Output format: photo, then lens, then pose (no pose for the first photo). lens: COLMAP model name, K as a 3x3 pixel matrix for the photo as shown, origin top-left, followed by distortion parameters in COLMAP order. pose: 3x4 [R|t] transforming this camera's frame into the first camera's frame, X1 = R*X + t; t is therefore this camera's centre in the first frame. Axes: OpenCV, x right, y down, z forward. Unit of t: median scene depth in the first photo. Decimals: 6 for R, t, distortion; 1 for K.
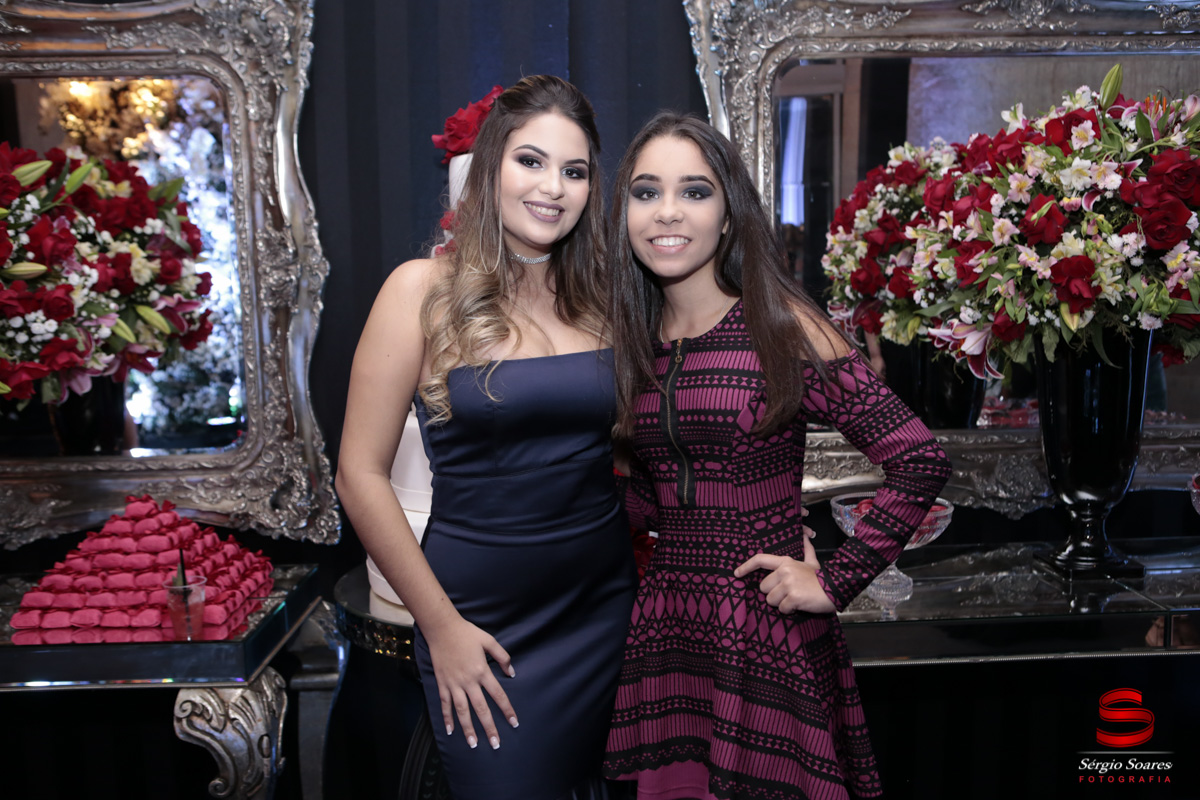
lens RADIAL K [[1105.6, 0, 595.1], [0, 1105.6, 397.9], [0, 0, 1]] dist [-0.078586, 0.111917]
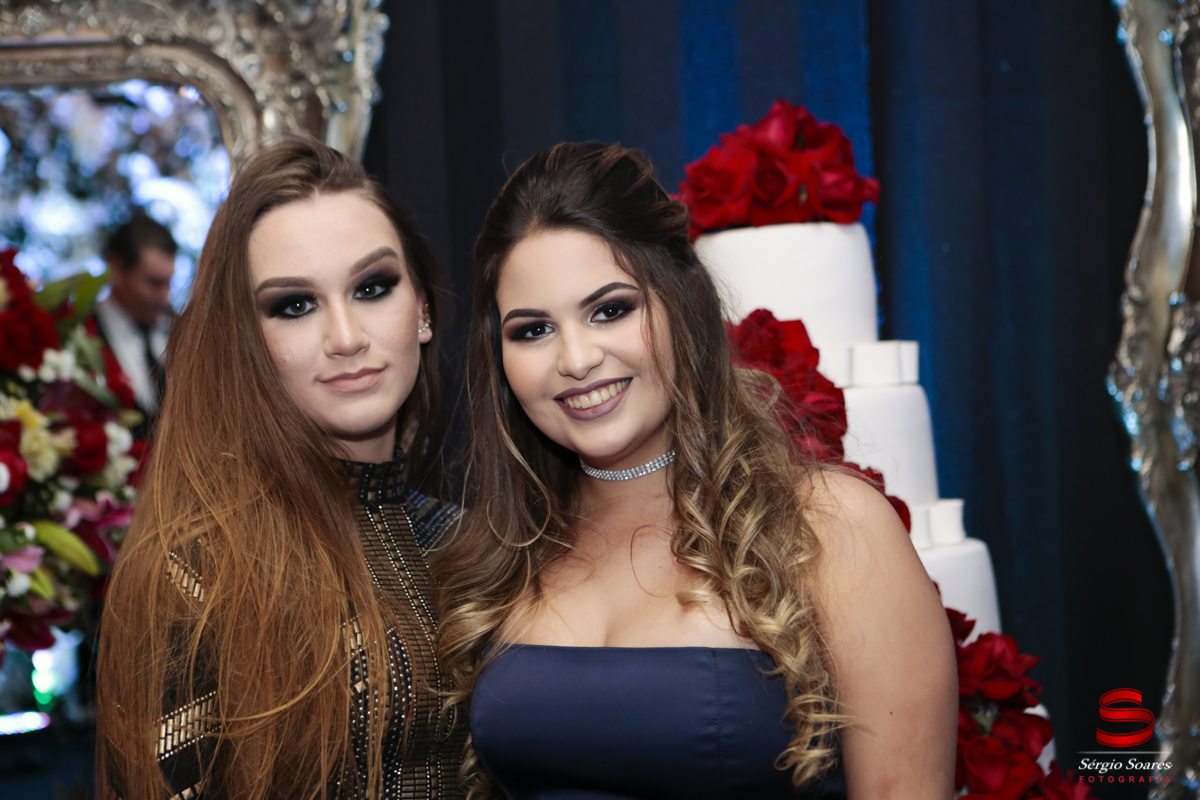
lens RADIAL K [[2361.2, 0, 585.5], [0, 2361.2, 388.2], [0, 0, 1]] dist [0.229015, 0.000000]
pose [[0.998606, -0.036364, -0.038259, -0.123565], [0.032335, 0.994350, -0.101108, -0.026940], [0.041720, 0.099730, 0.994140, -0.117292]]
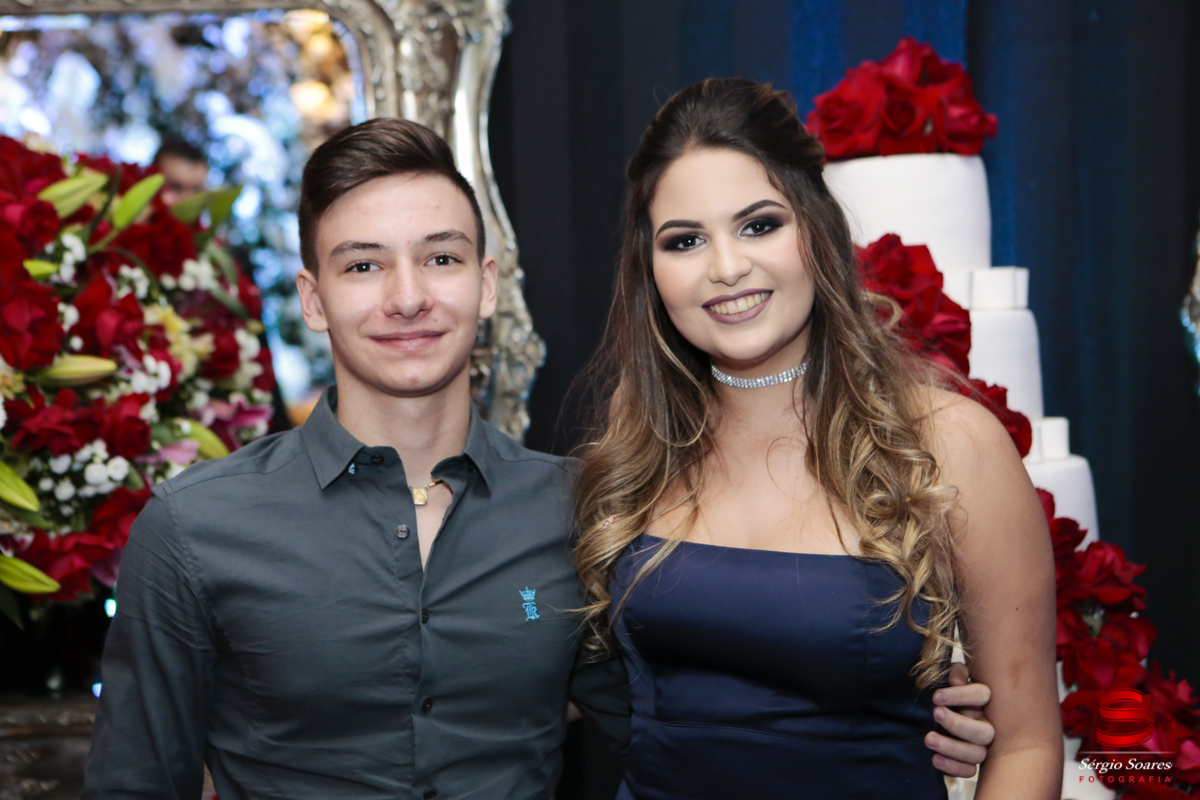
lens RADIAL K [[2139.5, 0, 591.3], [0, 2139.5, 381.9], [0, 0, 1]] dist [0.108940, 0.000000]
pose [[0.999502, -0.010429, -0.029785, -0.188459], [0.008203, 0.997232, -0.073905, -0.022929], [0.030473, 0.073624, 0.996820, -0.083062]]
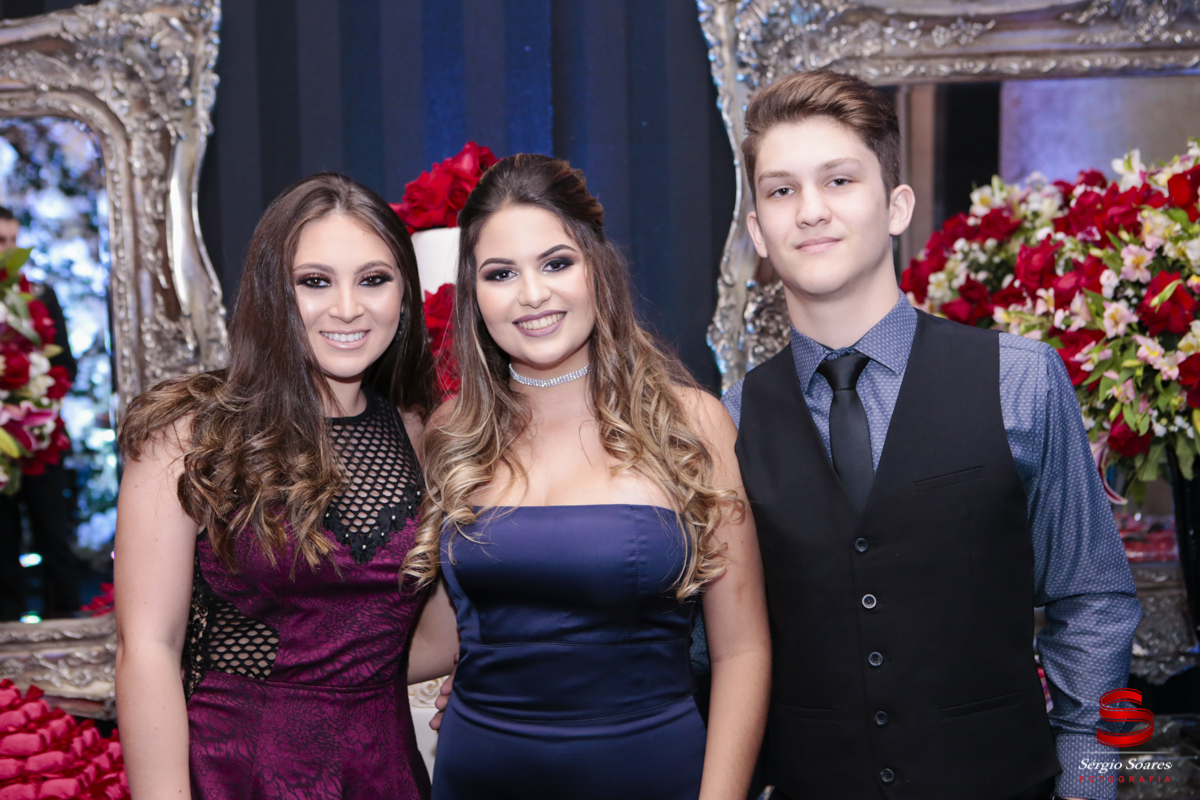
lens RADIAL K [[1668.5, 0, 589.4], [0, 1668.5, 389.9], [0, 0, 1]] dist [0.025900, 0.000000]
pose [[0.999447, -0.018100, 0.027890, -0.034892], [0.019931, 0.997565, -0.066831, -0.022129], [-0.026613, 0.067349, 0.997374, -0.155160]]
